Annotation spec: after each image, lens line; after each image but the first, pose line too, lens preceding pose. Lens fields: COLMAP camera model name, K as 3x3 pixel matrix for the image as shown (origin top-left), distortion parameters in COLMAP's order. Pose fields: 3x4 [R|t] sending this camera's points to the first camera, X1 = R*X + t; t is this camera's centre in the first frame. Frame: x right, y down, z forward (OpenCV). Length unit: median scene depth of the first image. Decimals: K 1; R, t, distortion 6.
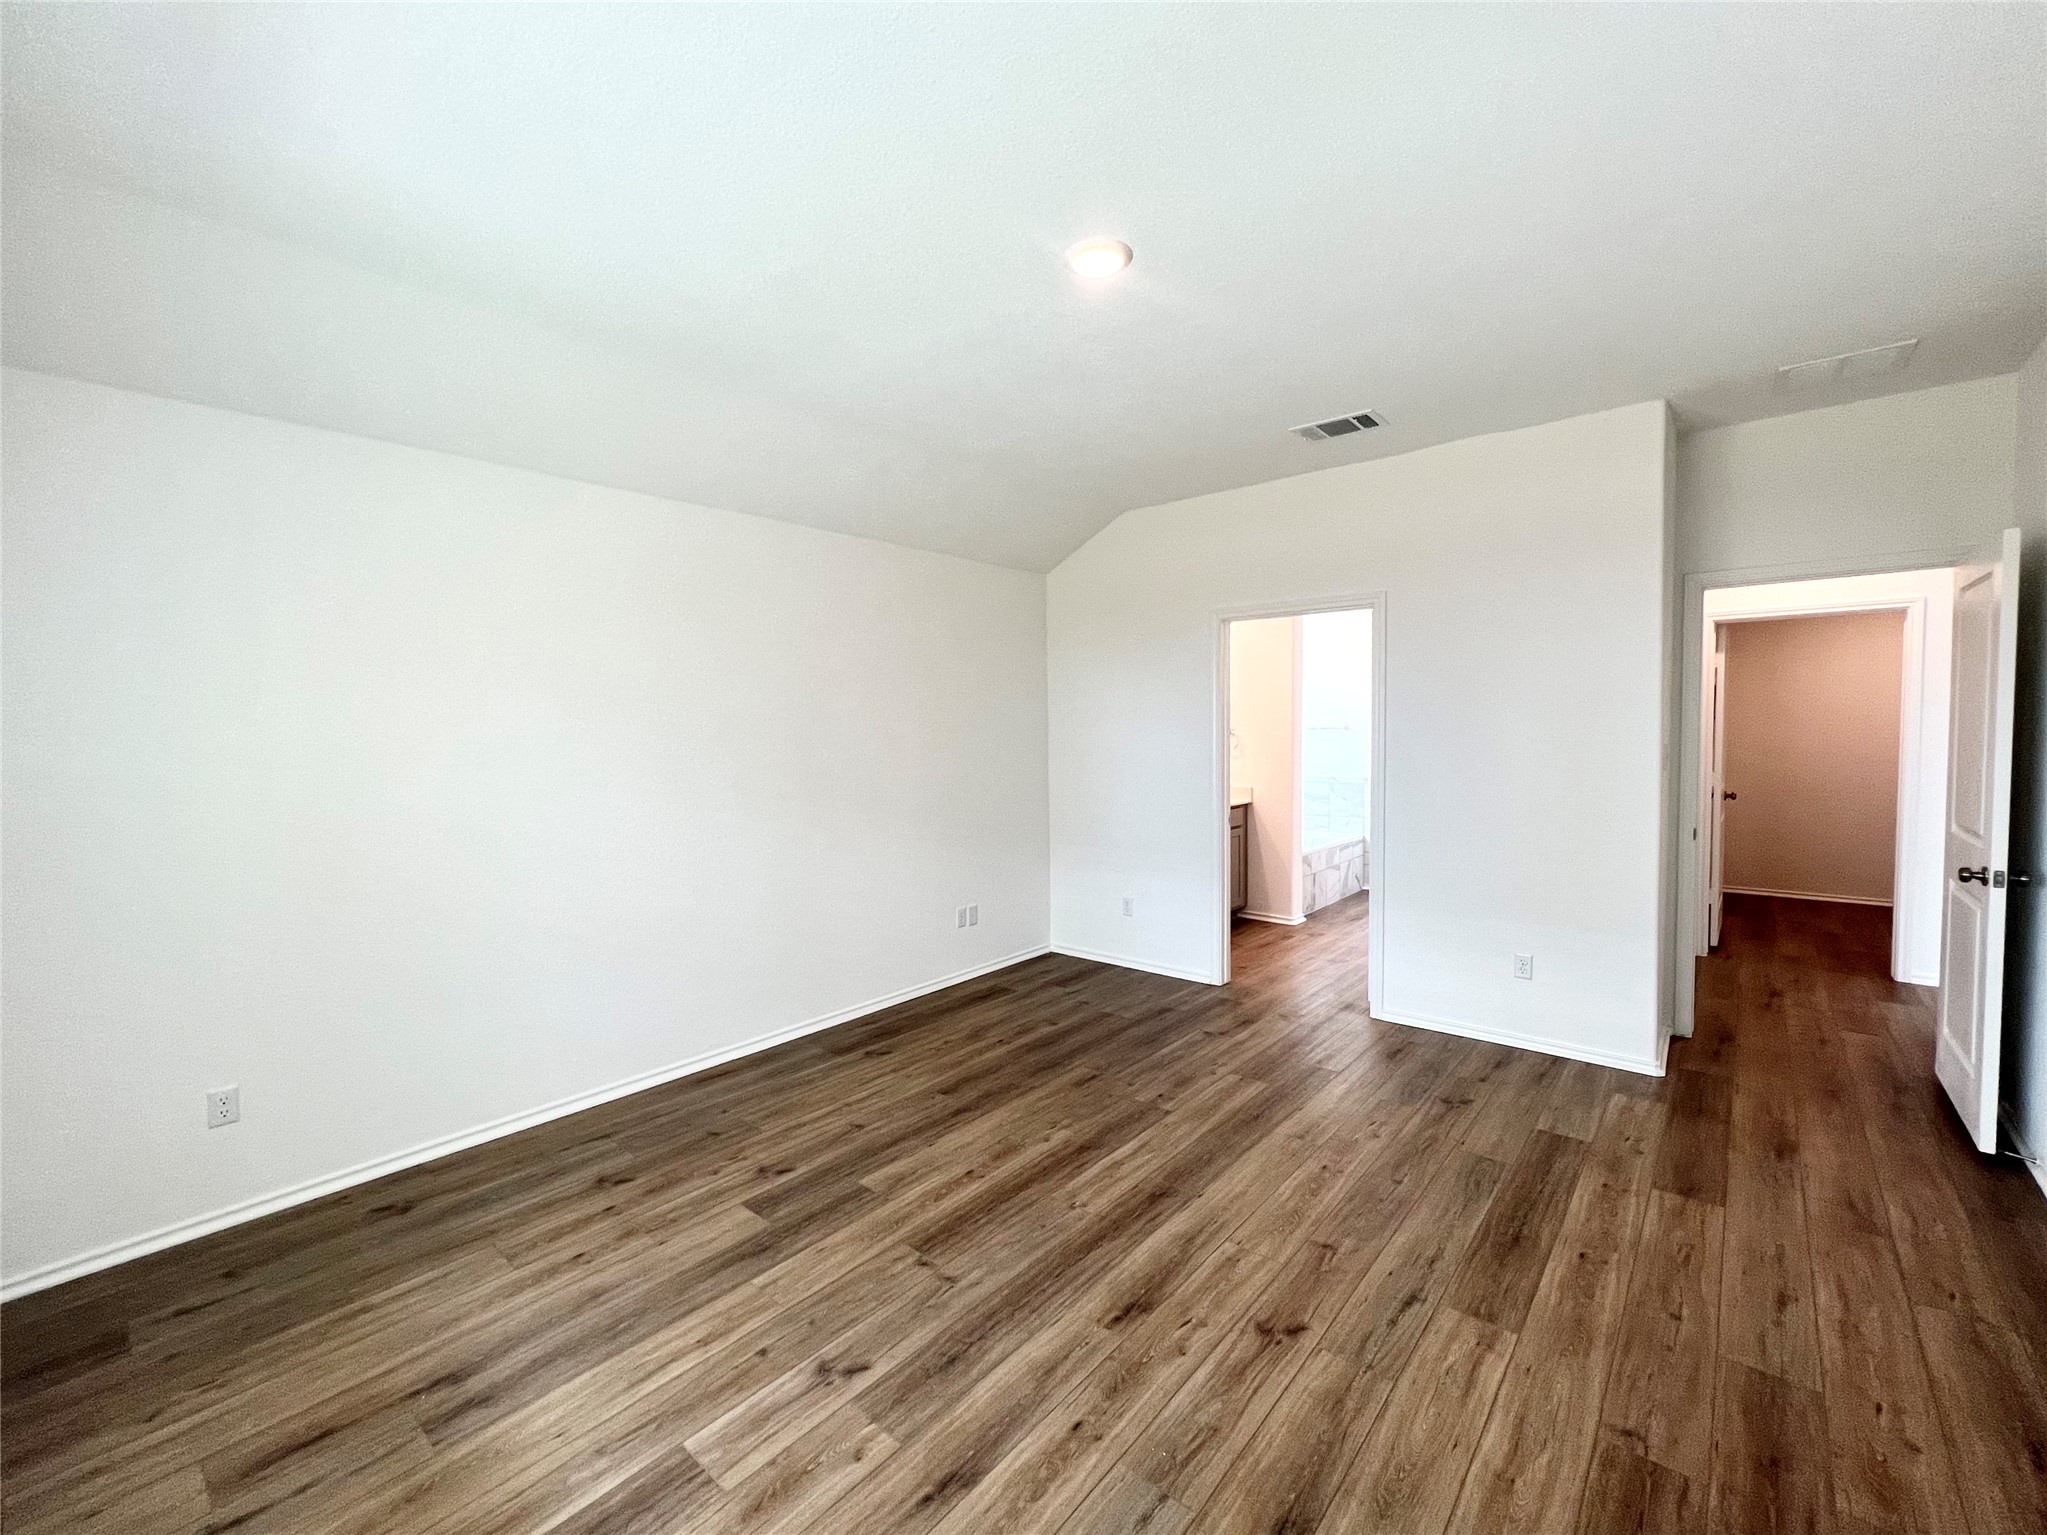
lens RADIAL K [[886.0, 0, 1017.6], [0, 886.0, 766.1], [0, 0, 1]] dist [-0.000778, -0.000025]
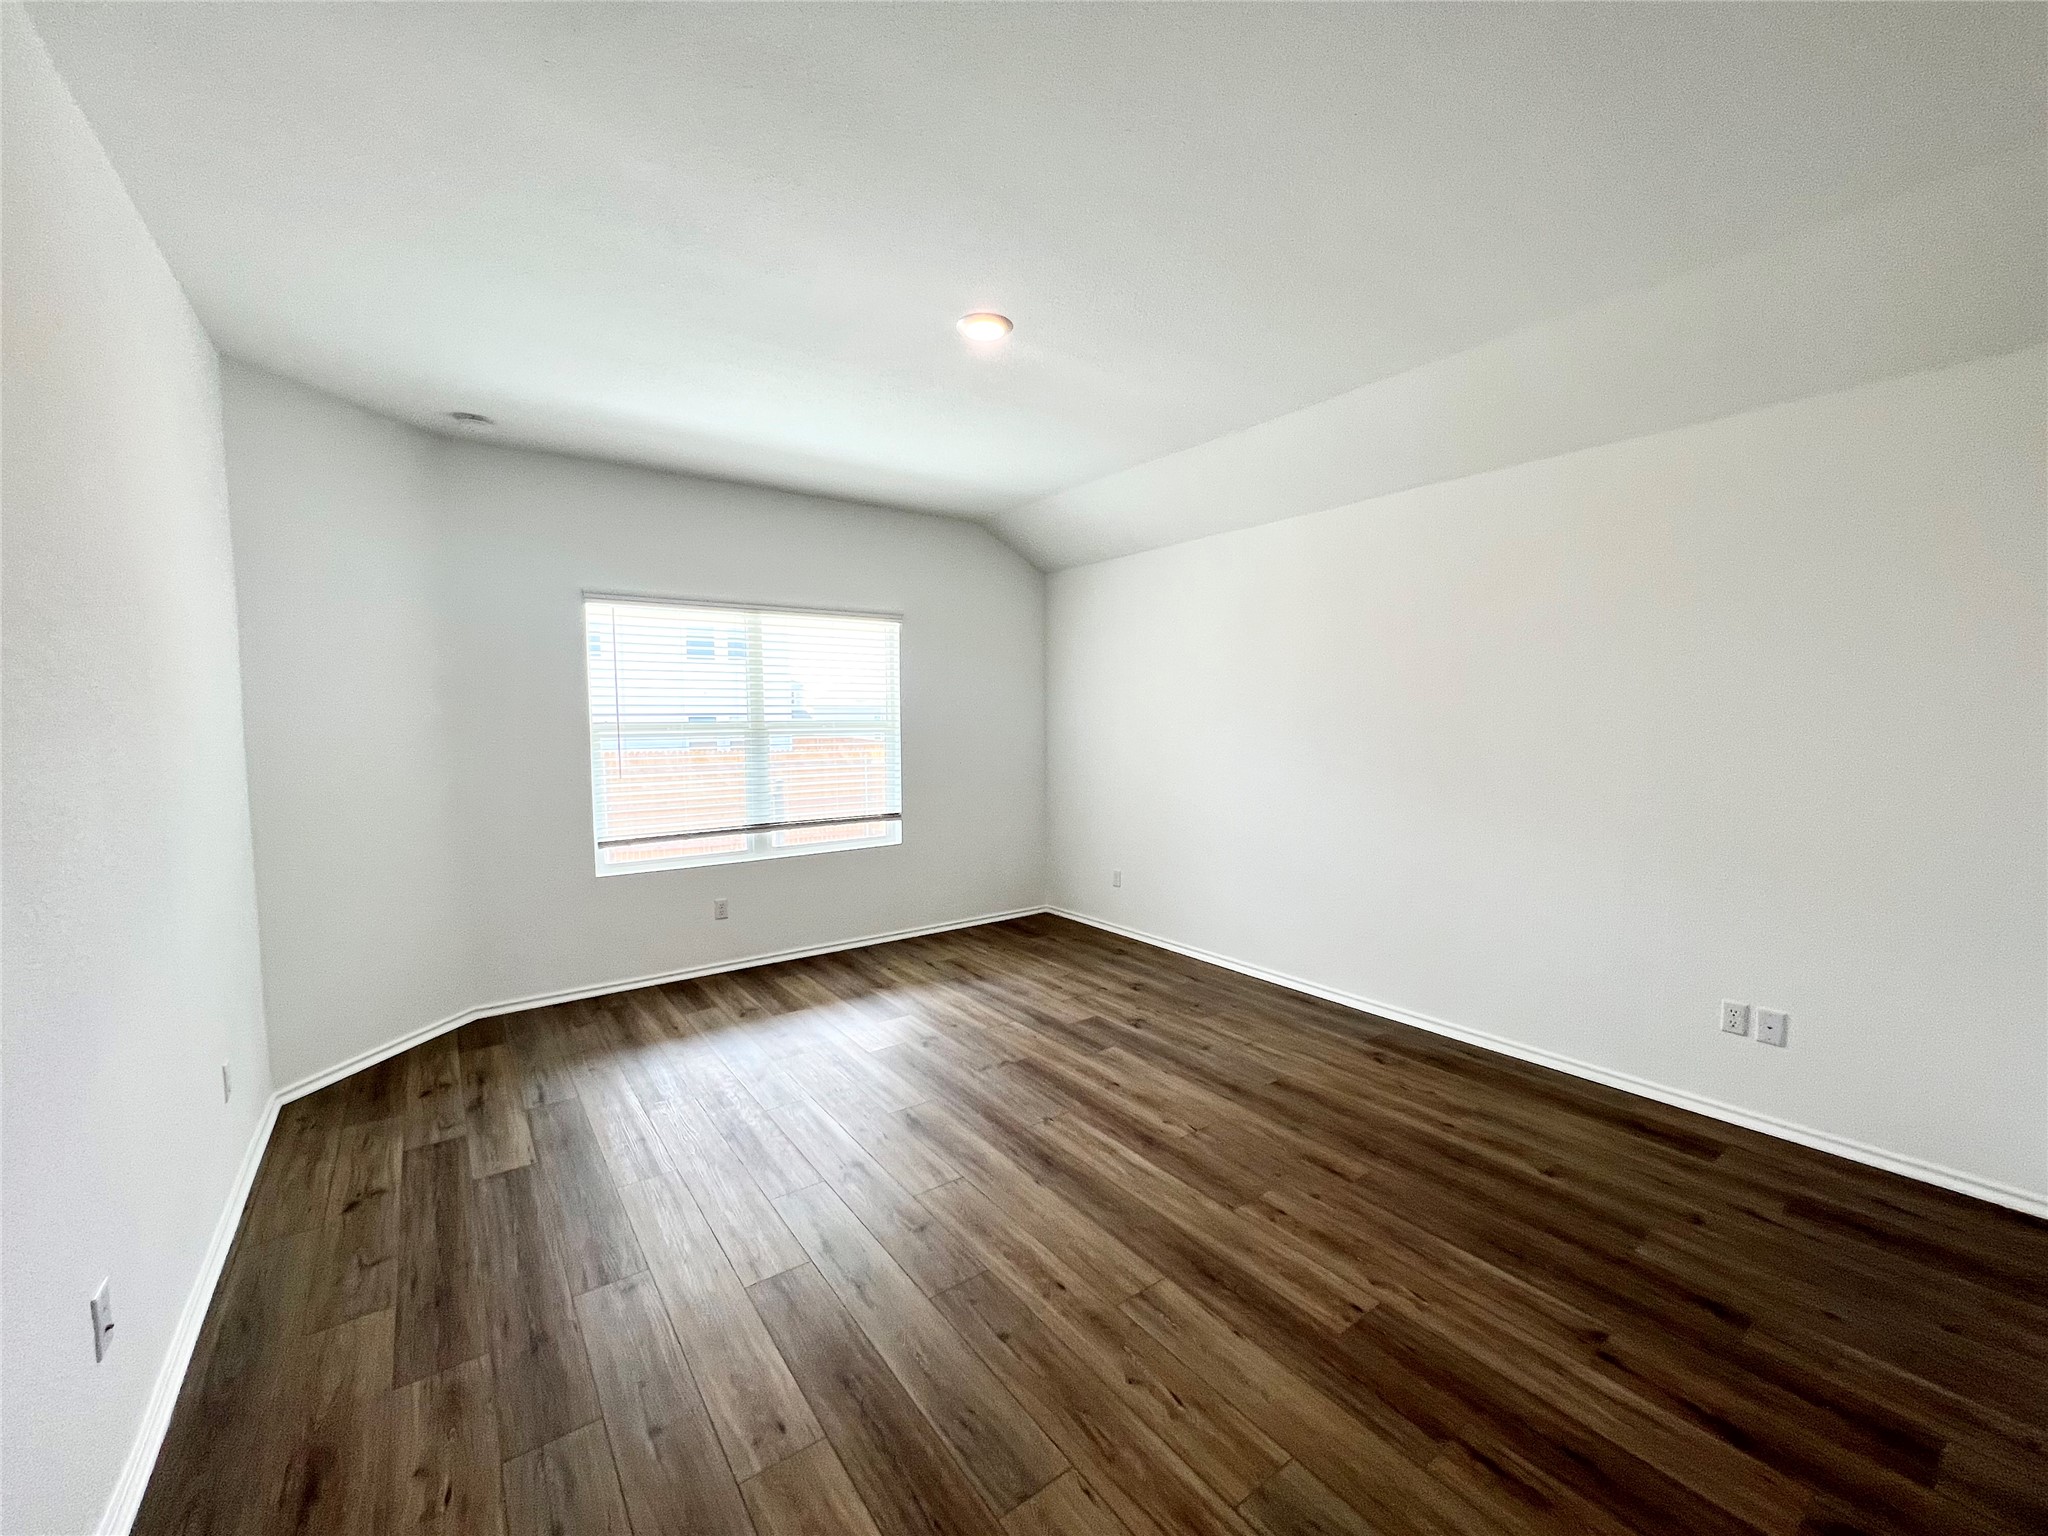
lens RADIAL K [[886.5, 0, 1018.1], [0, 886.5, 766.6], [0, 0, 1]] dist [-0.000778, -0.000025]
pose [[-0.284087, 0.071537, -0.956126, 1.040385], [-0.029775, 0.996074, 0.083373, -0.054521], [0.958336, 0.052153, -0.280841, 1.140586]]
